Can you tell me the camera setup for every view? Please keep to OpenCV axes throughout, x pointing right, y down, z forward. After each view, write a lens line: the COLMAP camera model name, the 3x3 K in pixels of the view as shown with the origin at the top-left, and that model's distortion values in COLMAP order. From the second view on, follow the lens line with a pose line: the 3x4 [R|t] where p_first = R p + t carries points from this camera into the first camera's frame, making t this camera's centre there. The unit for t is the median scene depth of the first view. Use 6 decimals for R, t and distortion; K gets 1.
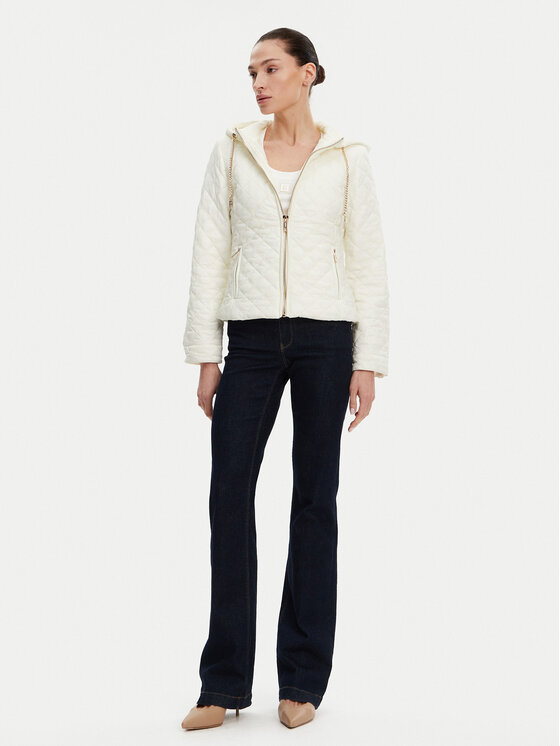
lens RADIAL K [[1049.7, 0, 280.0], [0, 1049.7, 373.0], [0, 0, 1]] dist [0.013721, 0.011096]
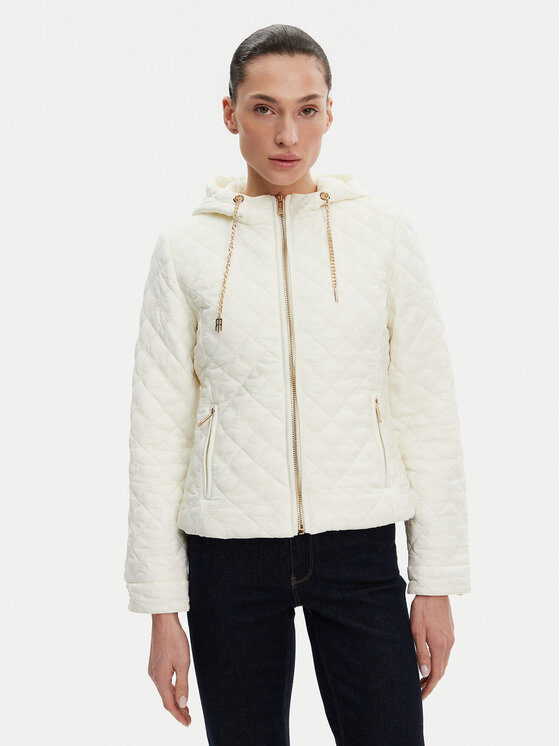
lens RADIAL K [[1049.7, 0, 280.0], [0, 1049.7, 373.0], [0, 0, 1]] dist [0.013721, 0.011096]
pose [[0.996326, -0.057979, 0.063029, -0.036088], [0.053804, 0.996366, 0.066031, -0.174594], [-0.066628, -0.062397, 0.995825, 0.438156]]
